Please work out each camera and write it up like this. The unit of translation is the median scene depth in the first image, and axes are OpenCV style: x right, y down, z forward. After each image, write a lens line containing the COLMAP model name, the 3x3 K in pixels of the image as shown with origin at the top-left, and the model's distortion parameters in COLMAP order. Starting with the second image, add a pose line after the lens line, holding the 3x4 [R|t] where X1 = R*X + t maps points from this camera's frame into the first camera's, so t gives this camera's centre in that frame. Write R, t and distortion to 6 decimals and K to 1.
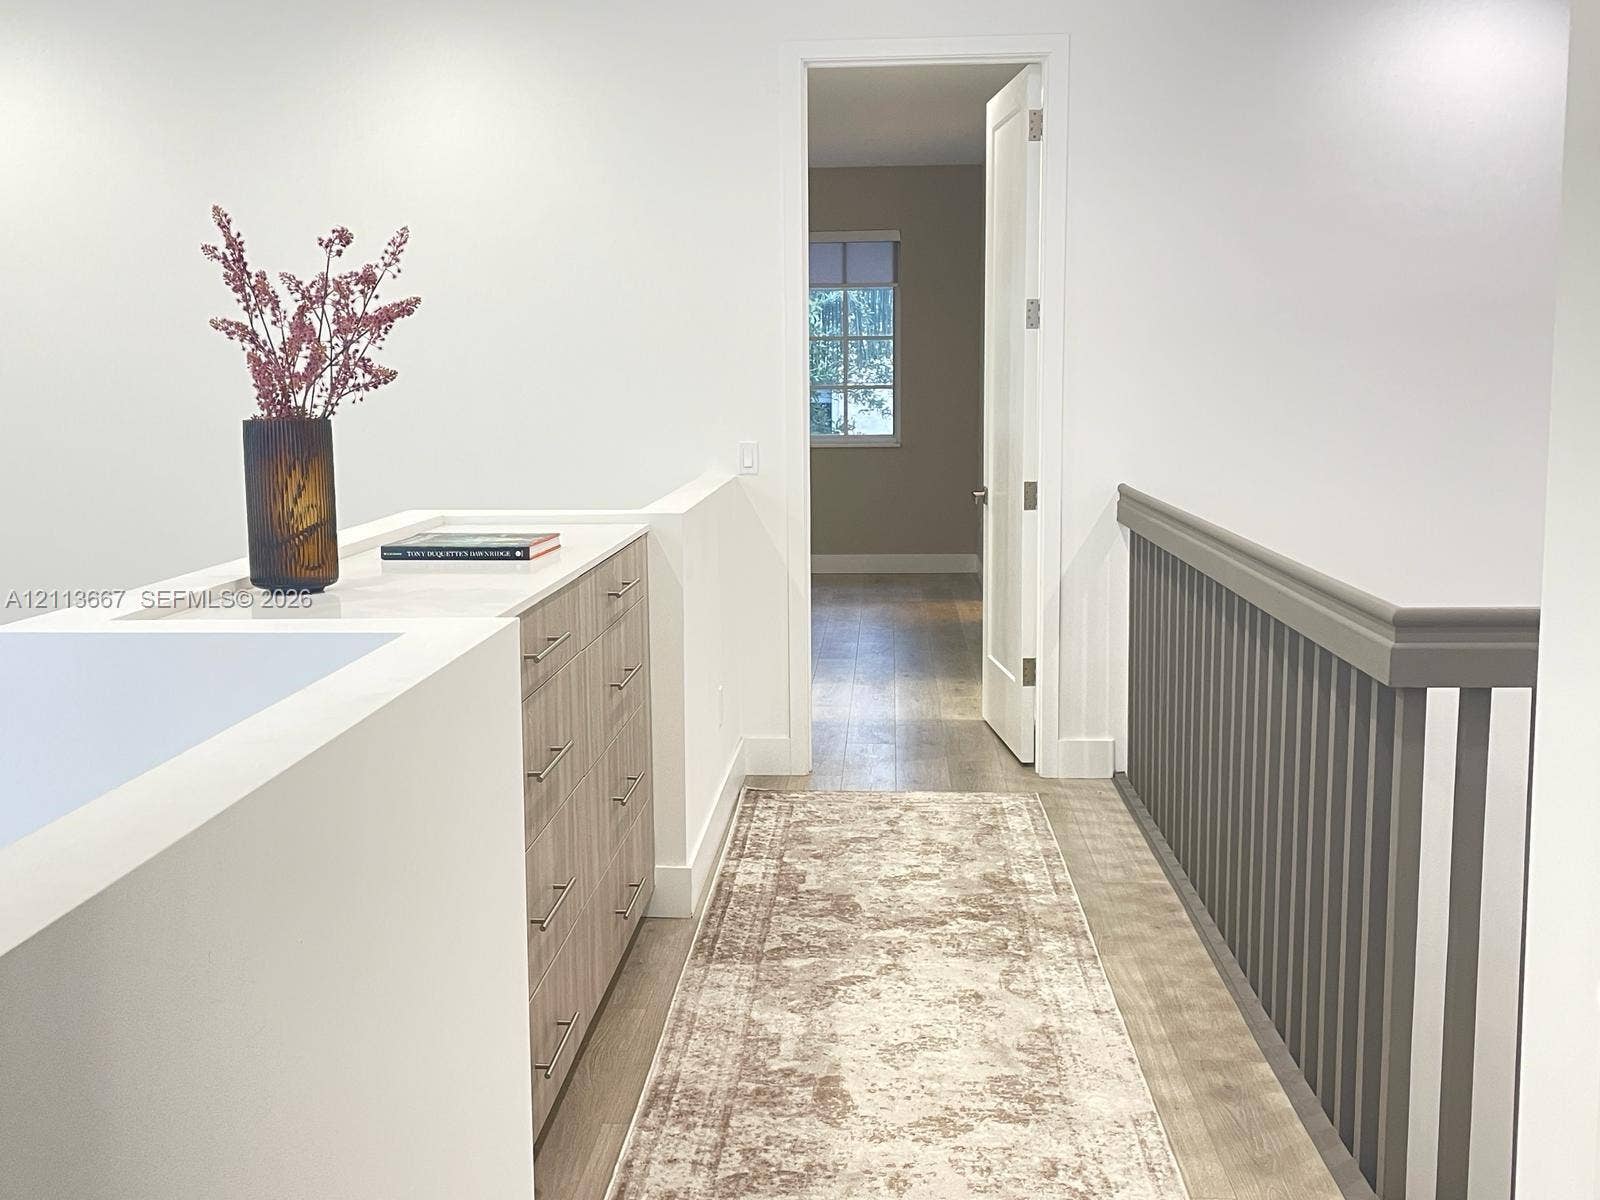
lens RADIAL K [[1671.9, 0, 800.0], [0, 1671.9, 600.0], [0, 0, 1]] dist [-0.002728, -0.004580]
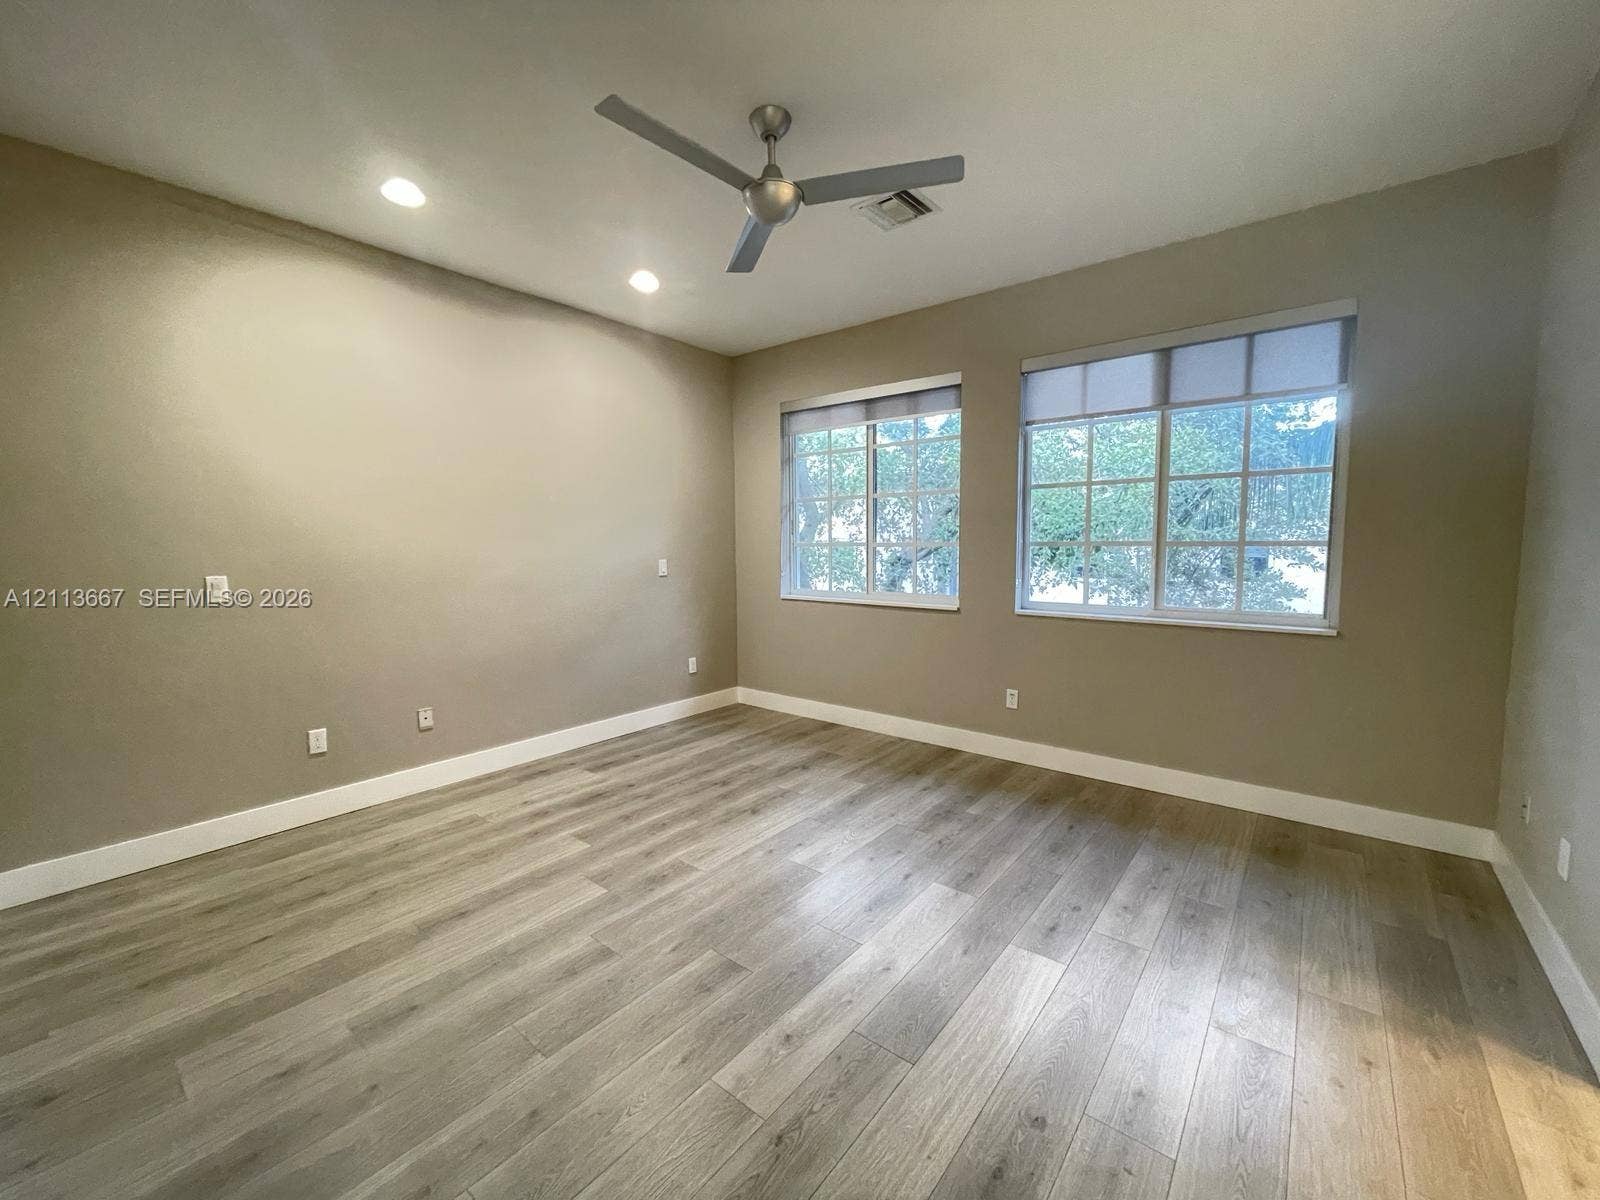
lens RADIAL K [[646.4, 0, 800.0], [0, 646.4, 600.0], [0, 0, 1]] dist [-0.001127, -0.000149]
pose [[0.810797, 0.053801, -0.582850, 0.062834], [-0.077913, 0.996826, -0.016371, -0.145593], [0.580119, 0.058685, 0.812415, 1.155265]]
